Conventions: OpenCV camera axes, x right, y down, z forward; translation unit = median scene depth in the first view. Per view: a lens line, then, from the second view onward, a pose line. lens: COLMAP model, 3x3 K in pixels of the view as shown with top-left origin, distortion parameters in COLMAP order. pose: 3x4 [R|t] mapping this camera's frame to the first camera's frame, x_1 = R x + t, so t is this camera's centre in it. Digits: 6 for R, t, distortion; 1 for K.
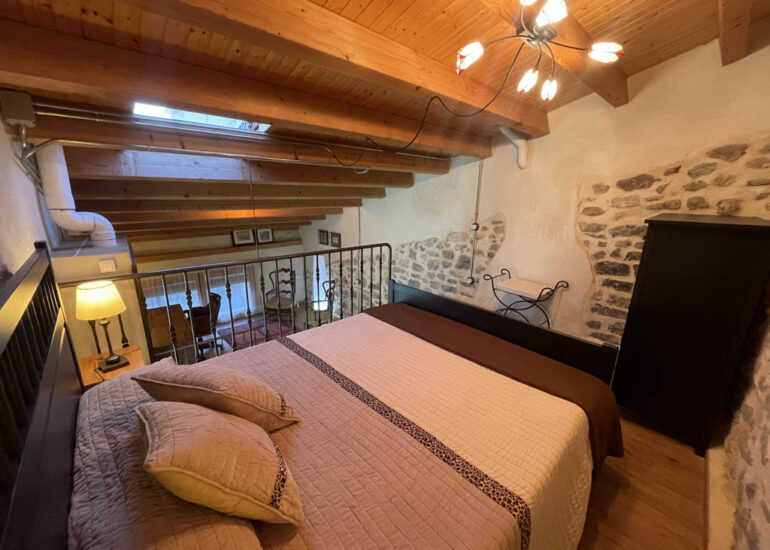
lens RADIAL K [[306.1, 0, 385.4], [0, 306.1, 275.8], [0, 0, 1]] dist [-0.001646, -0.000296]
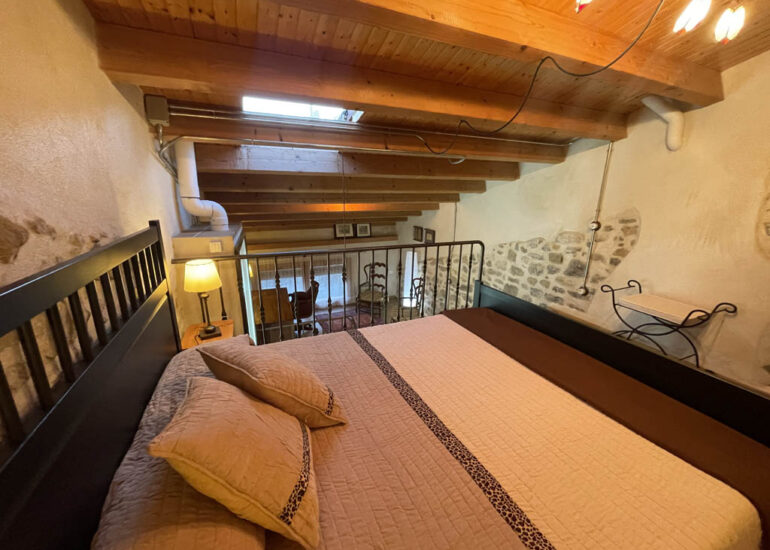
lens RADIAL K [[306.1, 0, 387.5], [0, 306.1, 275.9], [0, 0, 1]] dist [-0.001646, -0.000296]
pose [[0.948539, 0.079277, -0.306577, 0.052242], [-0.078290, 0.996810, 0.015537, 0.006591], [0.306830, 0.009265, 0.951719, 0.101492]]
